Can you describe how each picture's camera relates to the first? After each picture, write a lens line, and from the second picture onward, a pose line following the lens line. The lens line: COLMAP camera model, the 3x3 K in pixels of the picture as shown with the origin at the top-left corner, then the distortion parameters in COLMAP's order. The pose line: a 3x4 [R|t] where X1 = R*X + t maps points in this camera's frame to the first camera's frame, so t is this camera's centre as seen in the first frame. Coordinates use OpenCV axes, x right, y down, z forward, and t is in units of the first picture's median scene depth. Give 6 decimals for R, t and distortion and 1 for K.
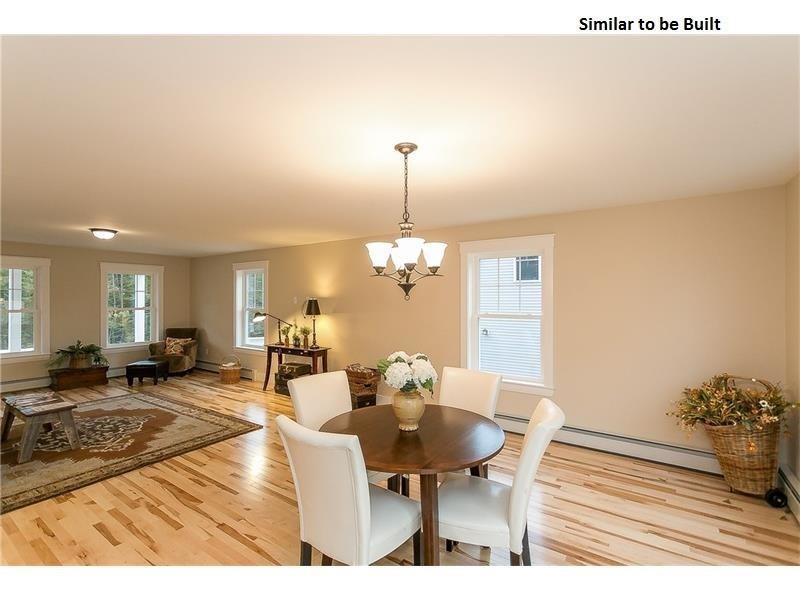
lens RADIAL K [[376.7, 0, 399.0], [0, 376.7, 308.0], [0, 0, 1]] dist [0.003406, 0.000648]
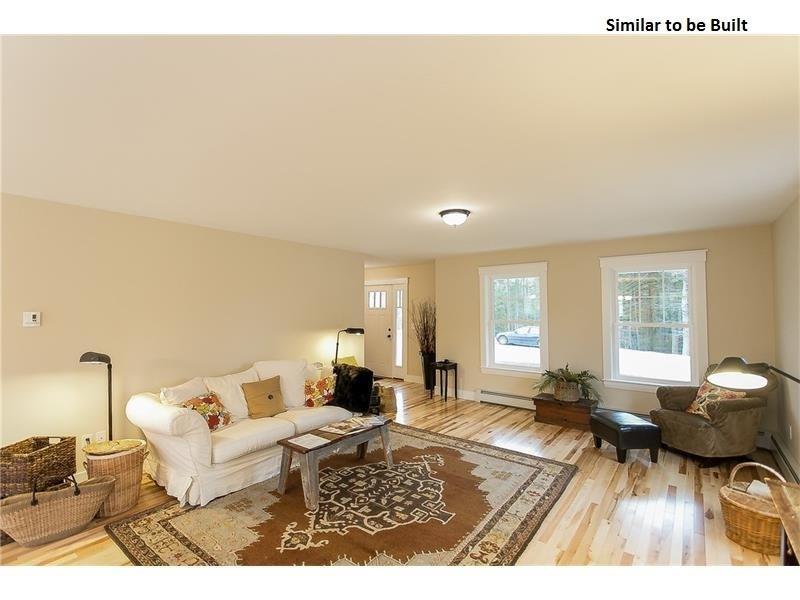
lens RADIAL K [[376.6, 0, 402.8], [0, 376.6, 299.4], [0, 0, 1]] dist [0.001057, 0.000018]
pose [[-0.047202, -0.019502, -0.998695, -0.088538], [-0.030116, 0.999383, -0.018092, -0.027894], [0.998431, 0.029222, -0.047760, 0.979500]]
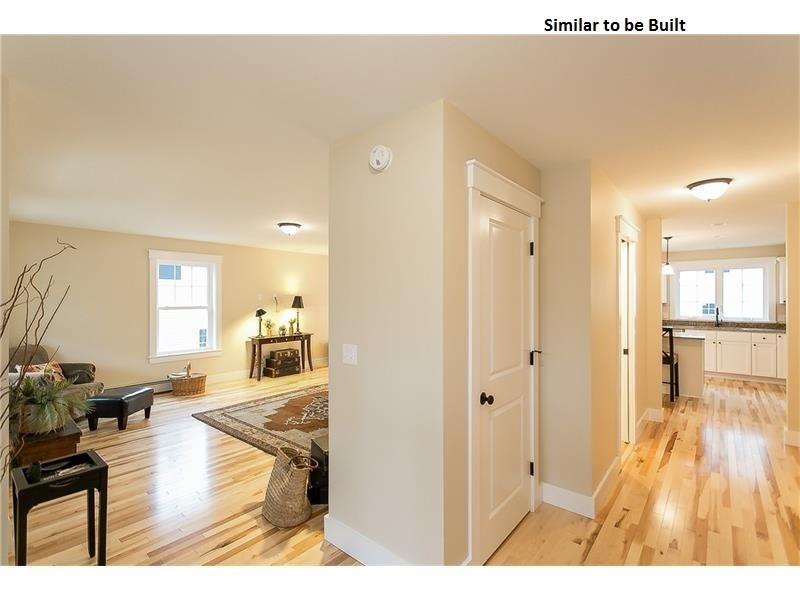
lens RADIAL K [[376.7, 0, 399.0], [0, 376.7, 308.0], [0, 0, 1]] dist [0.003406, 0.000648]
pose [[0.097058, -0.029266, 0.994848, -1.821654], [0.027781, 0.999258, 0.026685, -0.008502], [-0.994891, 0.025048, 0.097799, 0.650234]]
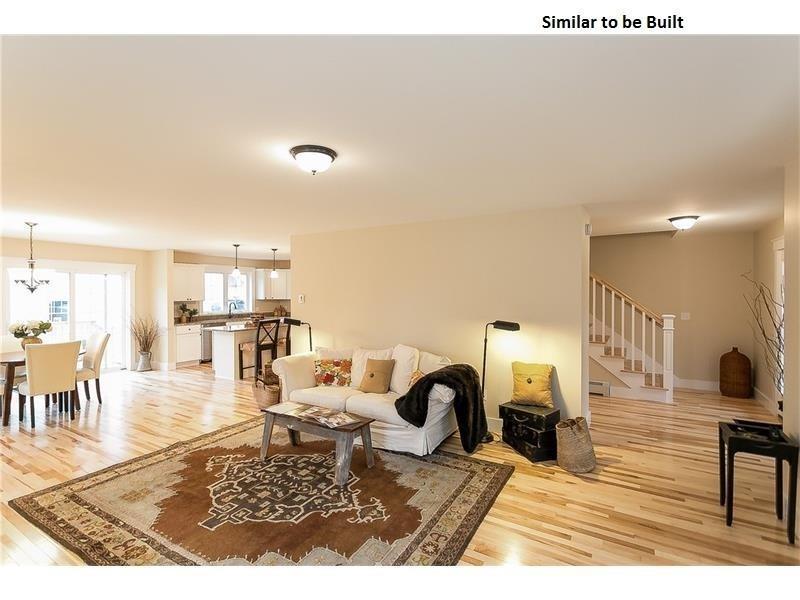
lens RADIAL K [[386.4, 0, 397.9], [0, 386.4, 290.2], [0, 0, 1]] dist [-0.000083, -0.000008]
pose [[-0.997833, 0.004007, -0.065670, -0.907192], [0.002566, 0.999754, 0.022009, -0.043613], [0.065742, 0.021793, -0.997599, 1.578547]]
